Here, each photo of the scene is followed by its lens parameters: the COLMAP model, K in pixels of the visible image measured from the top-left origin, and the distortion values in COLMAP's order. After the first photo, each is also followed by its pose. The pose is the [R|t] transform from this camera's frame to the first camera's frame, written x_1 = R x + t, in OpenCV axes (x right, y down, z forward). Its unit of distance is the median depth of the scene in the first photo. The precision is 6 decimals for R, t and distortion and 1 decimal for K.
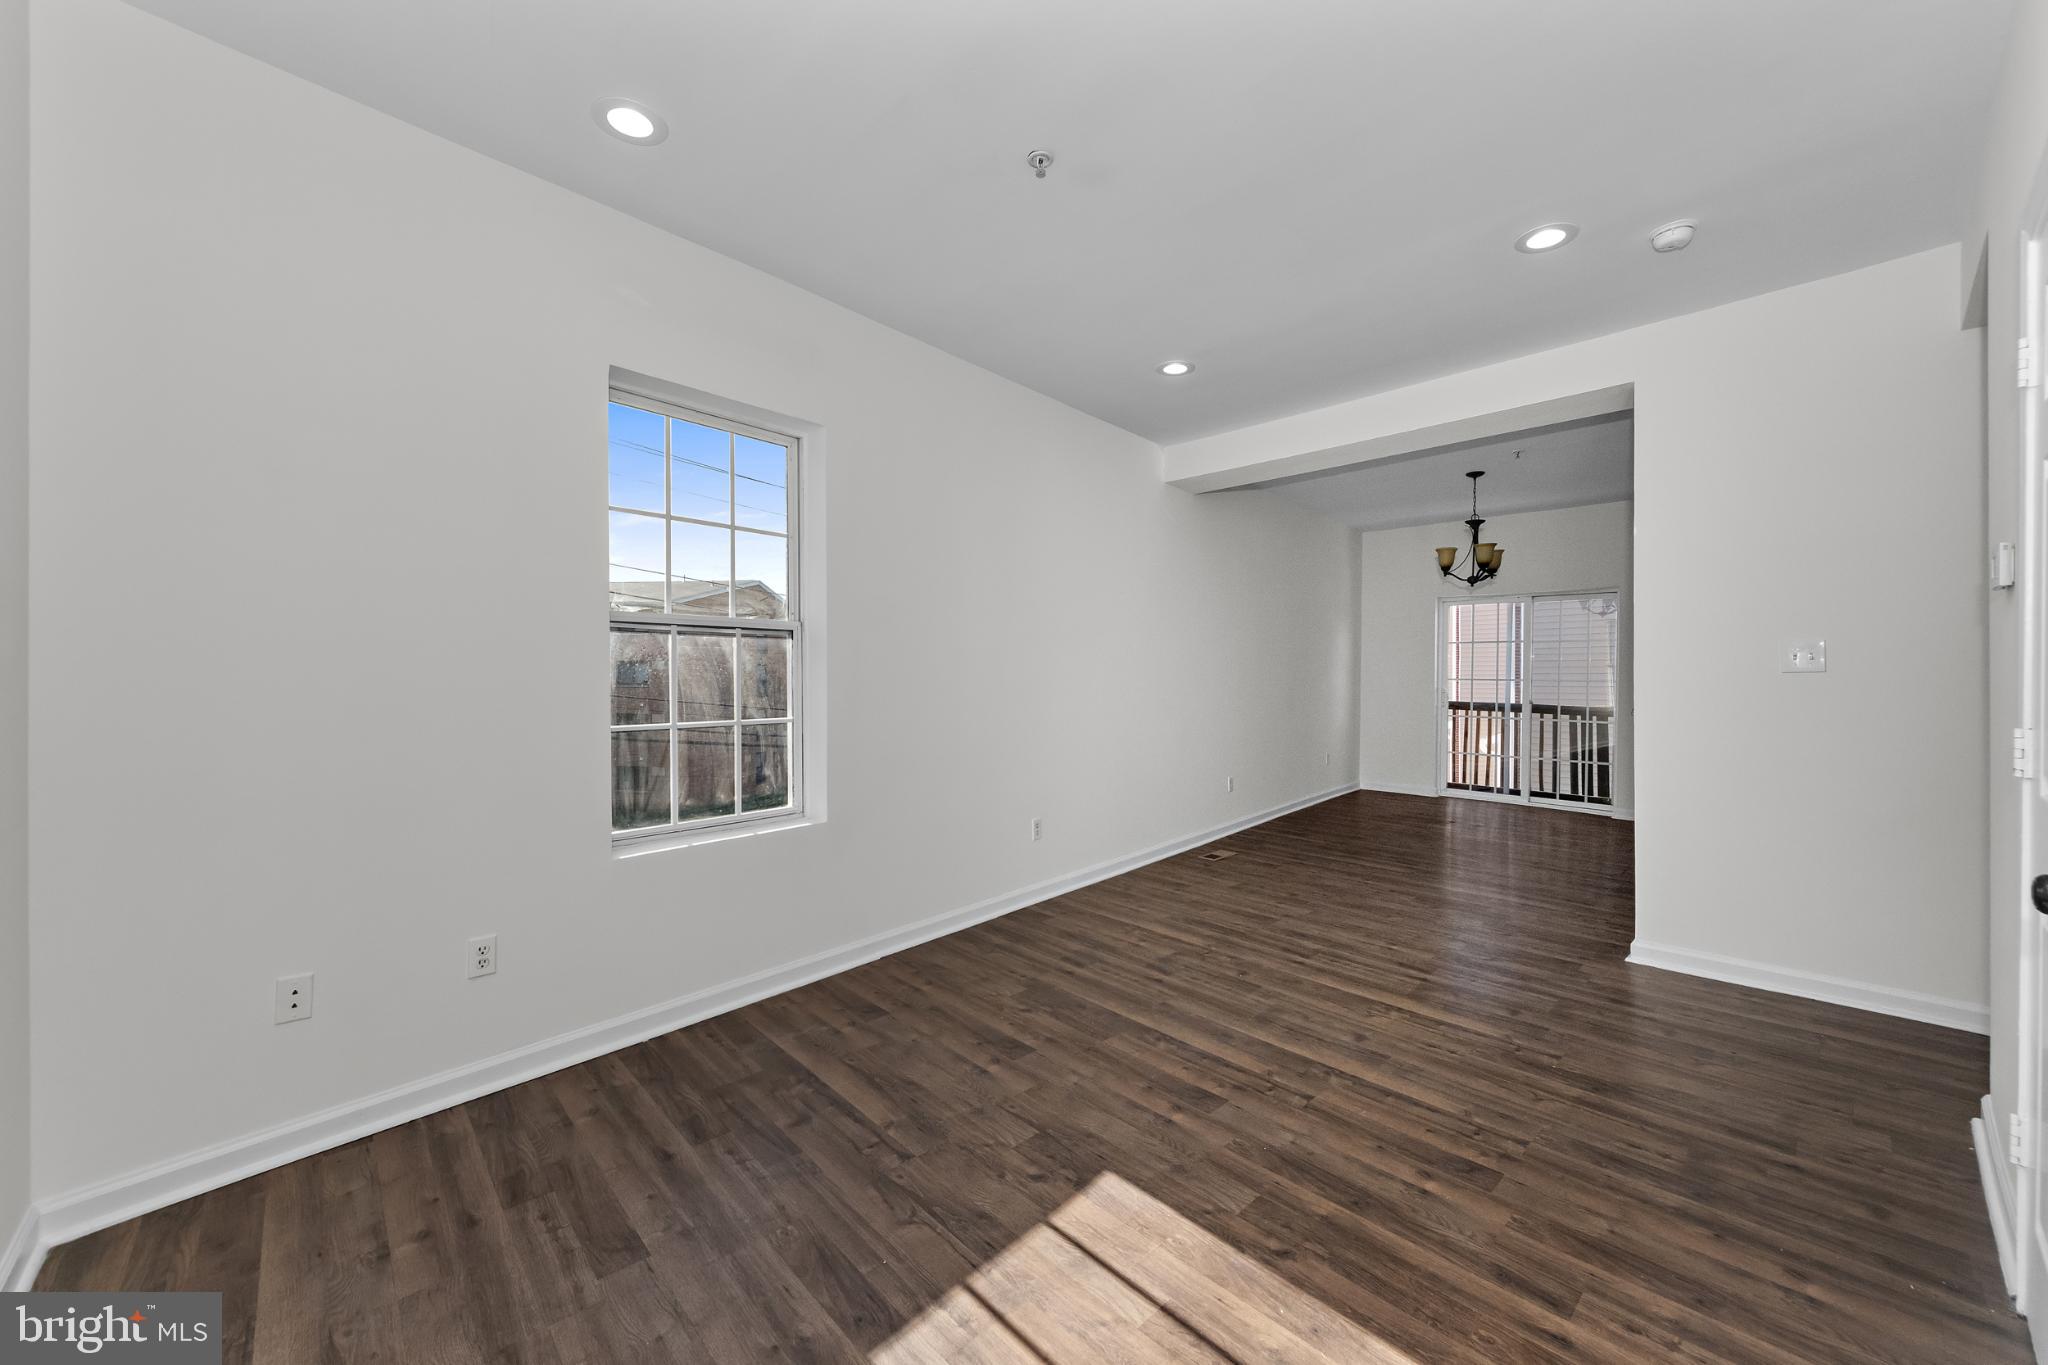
lens RADIAL K [[778.2, 0, 1050.0], [0, 778.2, 671.9], [0, 0, 1]] dist [0.001980, -0.000011]
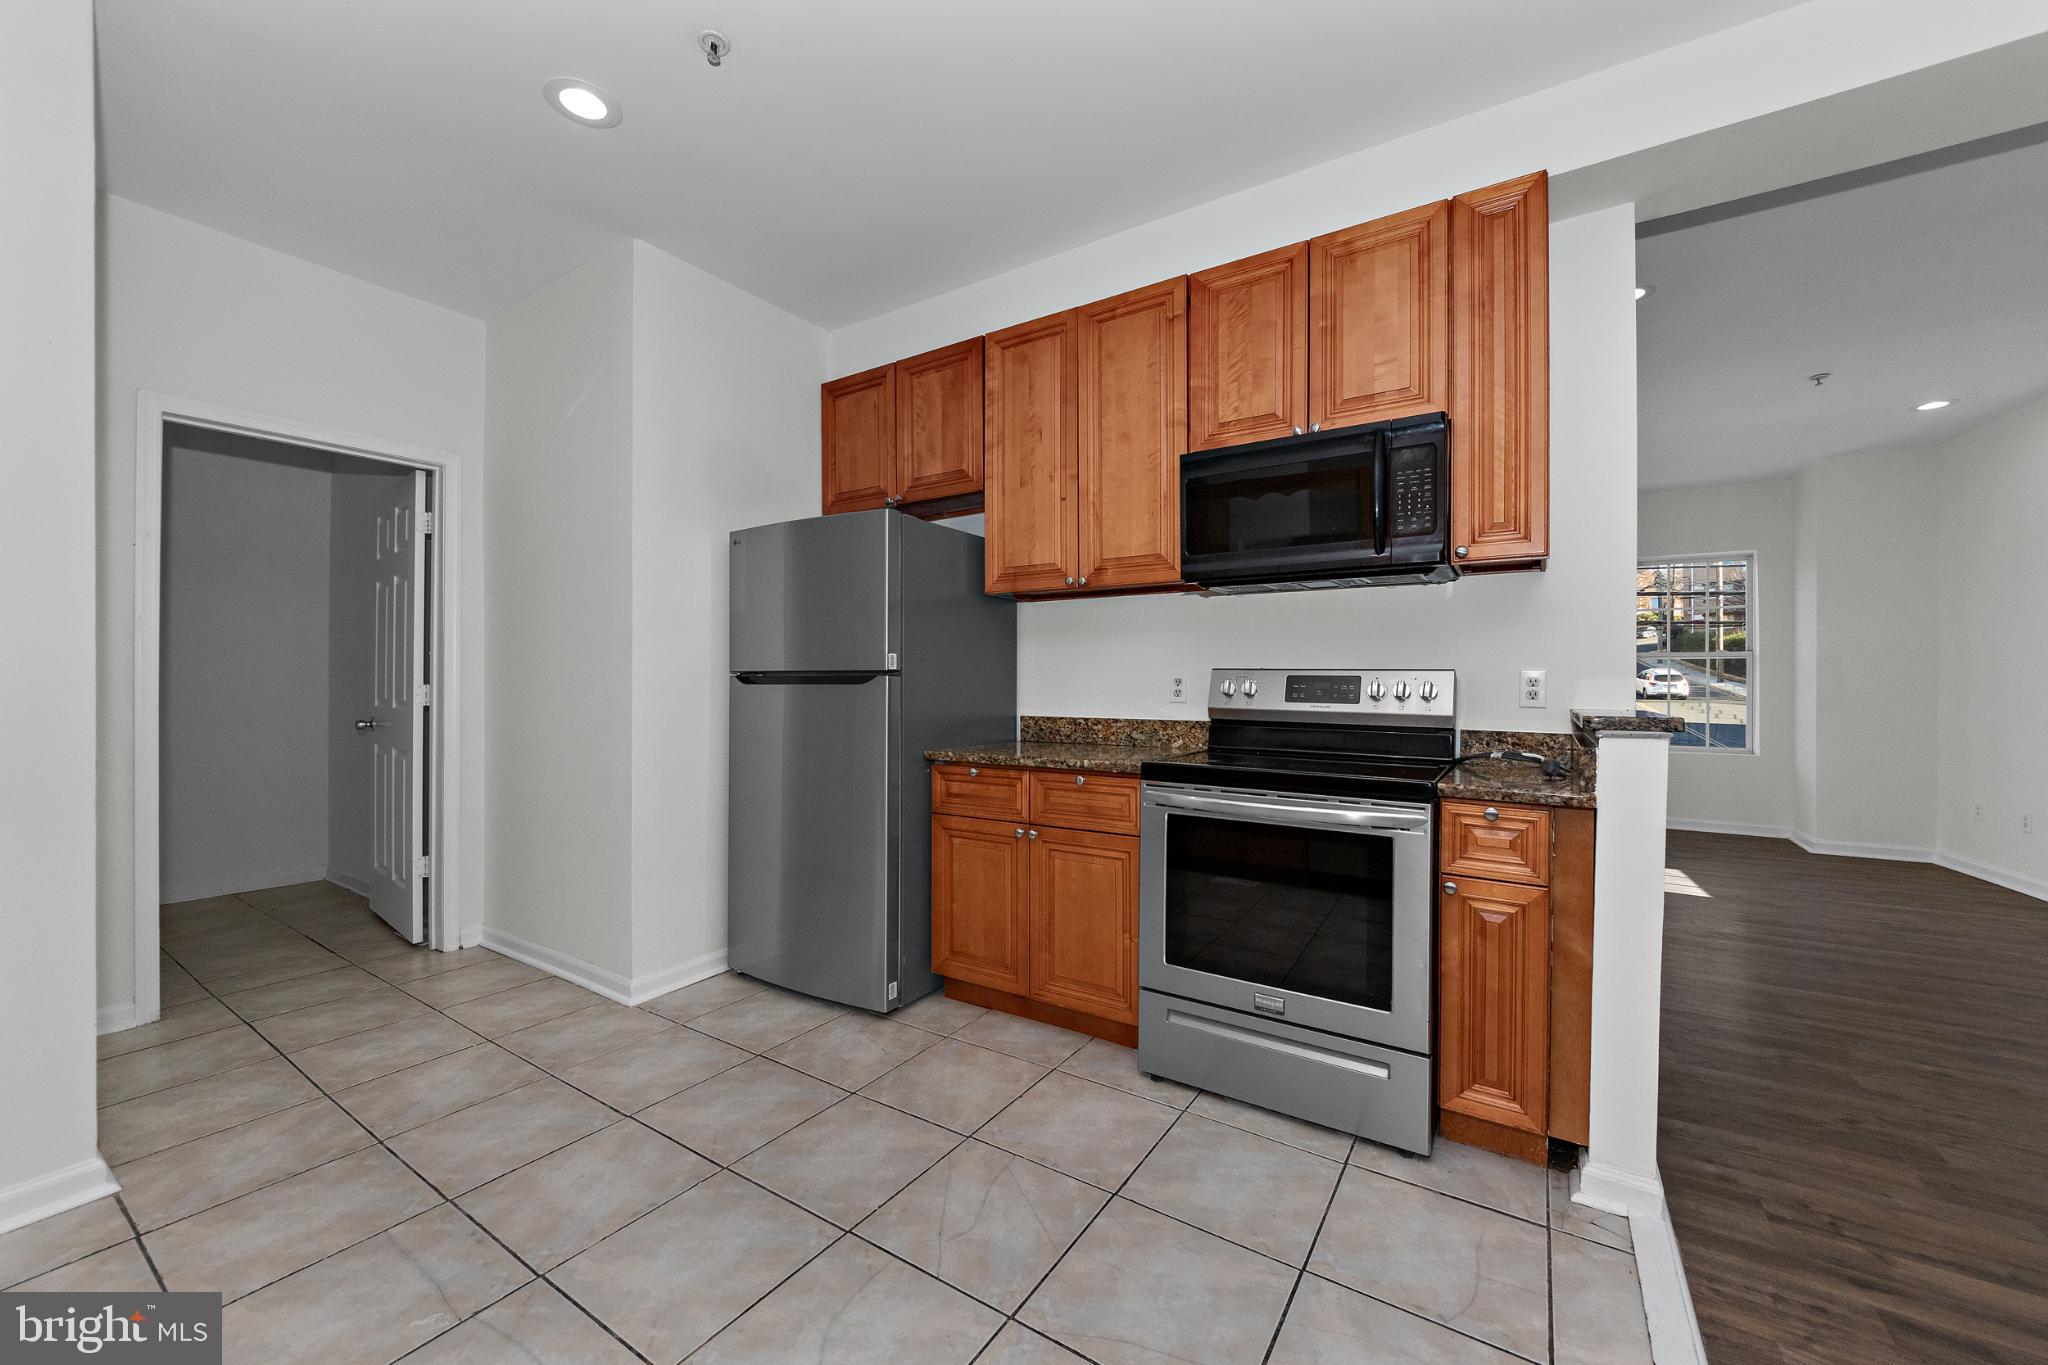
lens RADIAL K [[766.3, 0, 1024.0], [0, 766.3, 682.5], [0, 0, 1]] dist [0.001149, 0.000139]
pose [[-0.975965, -0.001140, -0.217926, 1.544126], [-0.000116, 0.999989, -0.004709, 0.015565], [0.217929, -0.004570, -0.975954, 1.676825]]
